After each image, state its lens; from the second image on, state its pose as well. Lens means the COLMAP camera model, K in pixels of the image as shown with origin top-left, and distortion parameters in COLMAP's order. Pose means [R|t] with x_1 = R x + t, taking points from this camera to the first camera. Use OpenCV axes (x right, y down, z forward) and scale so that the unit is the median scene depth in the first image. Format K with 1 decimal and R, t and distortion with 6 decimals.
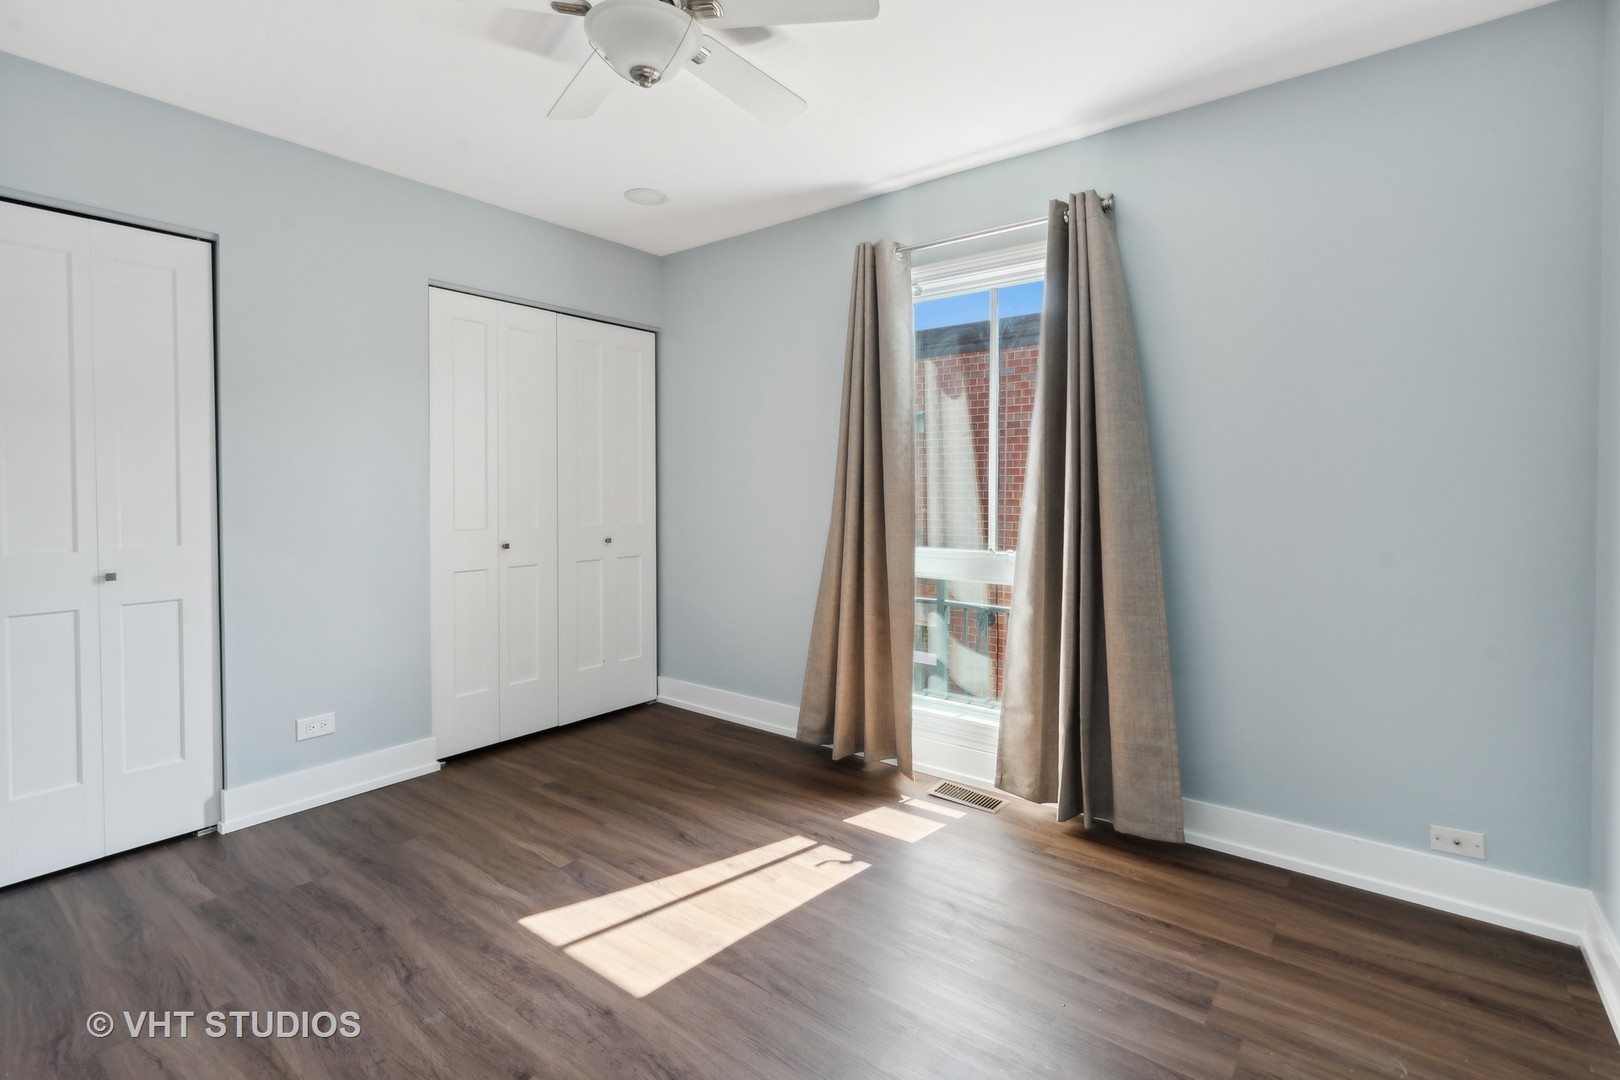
lens RADIAL K [[761.9, 0, 806.7], [0, 761.9, 492.6], [0, 0, 1]] dist [-0.001528, -0.000363]
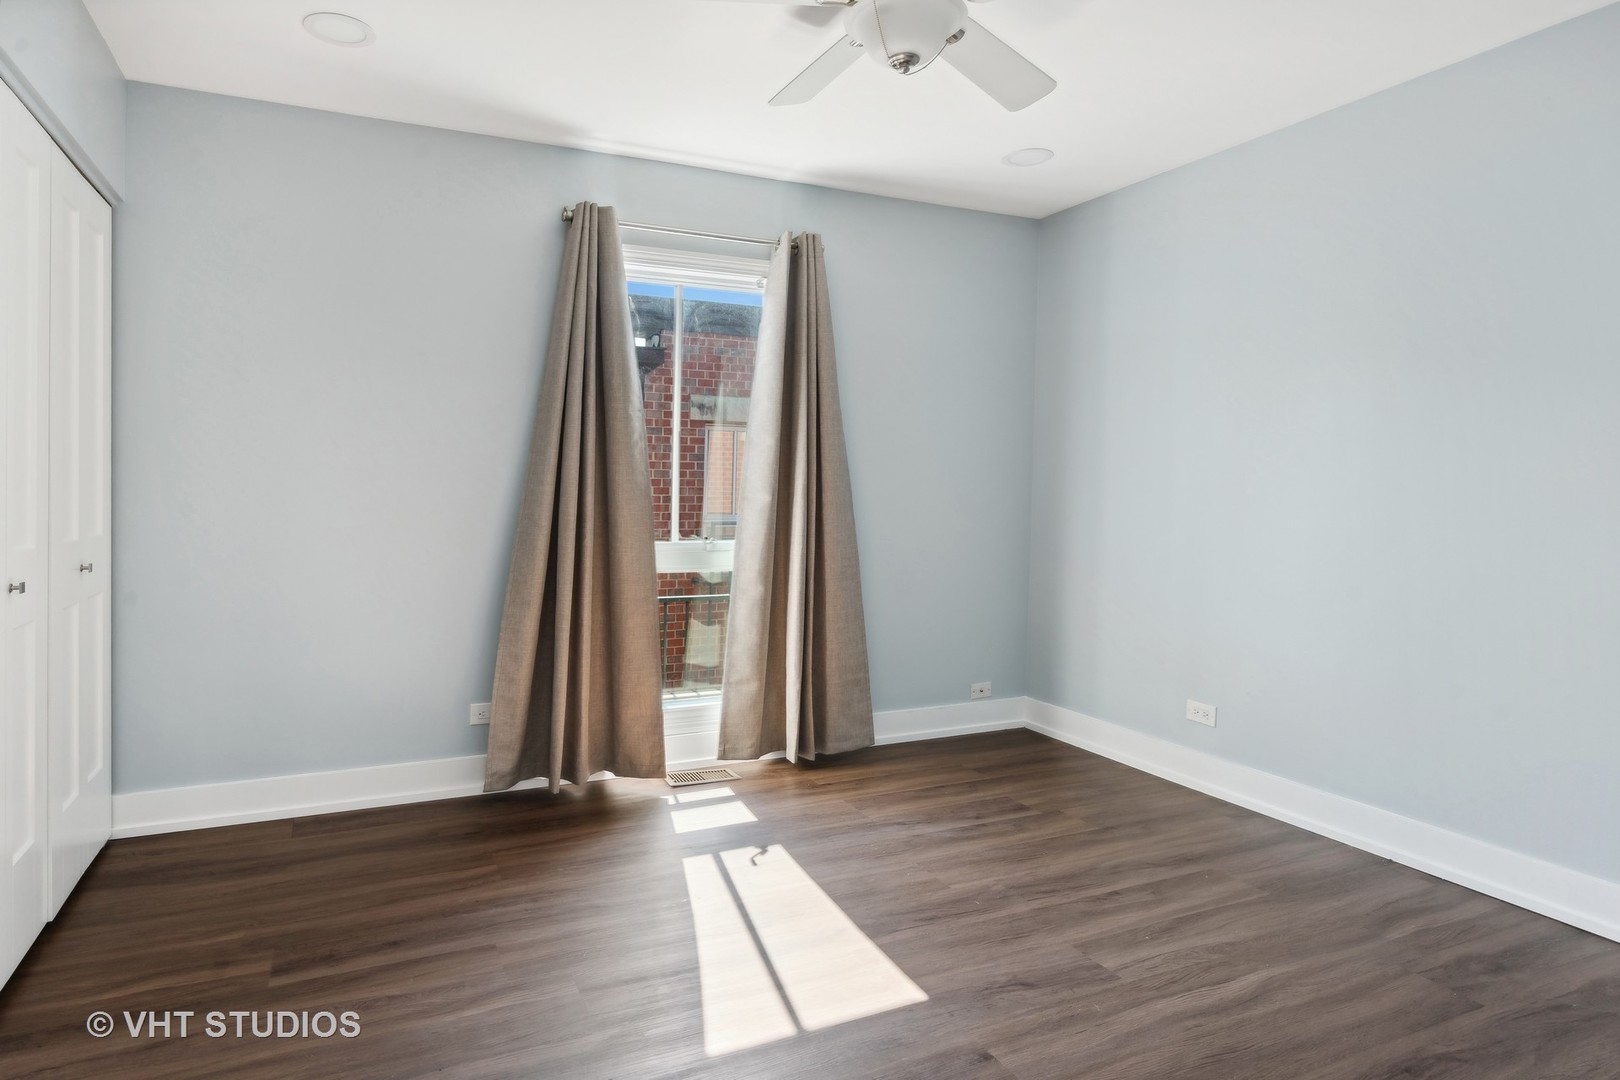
lens RADIAL K [[821.7, 0, 808.9], [0, 821.7, 503.6], [0, 0, 1]] dist [-0.017777, 0.000328]
pose [[0.488226, -0.016445, 0.872562, -0.718771], [-0.002406, 0.999793, 0.020189, 0.004002], [-0.872714, -0.011956, 0.488086, 0.345360]]
